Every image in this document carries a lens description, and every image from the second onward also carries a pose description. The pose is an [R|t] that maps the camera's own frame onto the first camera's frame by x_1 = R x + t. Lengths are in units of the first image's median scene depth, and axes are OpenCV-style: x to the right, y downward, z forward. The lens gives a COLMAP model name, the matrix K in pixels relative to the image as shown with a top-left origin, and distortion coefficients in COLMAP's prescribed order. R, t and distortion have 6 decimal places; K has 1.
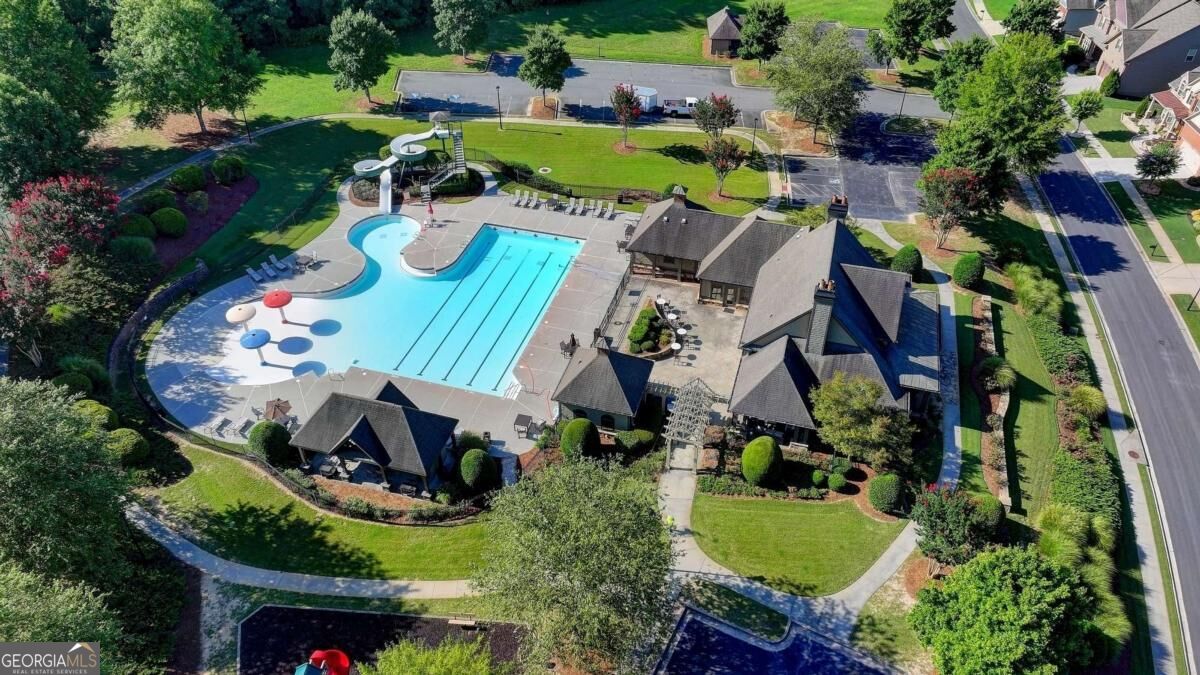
lens RADIAL K [[806.3, 0, 600.0], [0, 806.3, 337.5], [0, 0, 1]] dist [-0.001688, -0.001509]
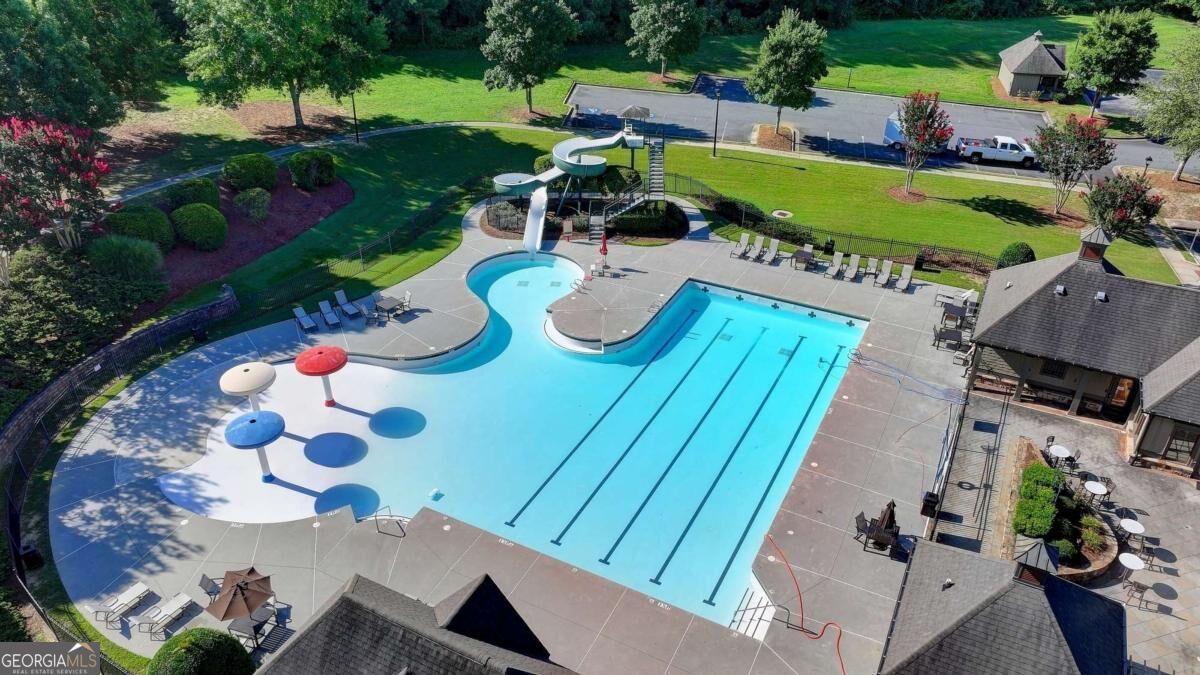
lens RADIAL K [[812.2, 0, 600.0], [0, 812.2, 337.5], [0, 0, 1]] dist [-0.002203, -0.000351]
pose [[0.980837, 0.102227, -0.165856, -0.100812], [-0.124124, 0.984039, -0.127518, -0.013254], [0.150173, 0.145661, 0.977871, 0.395967]]
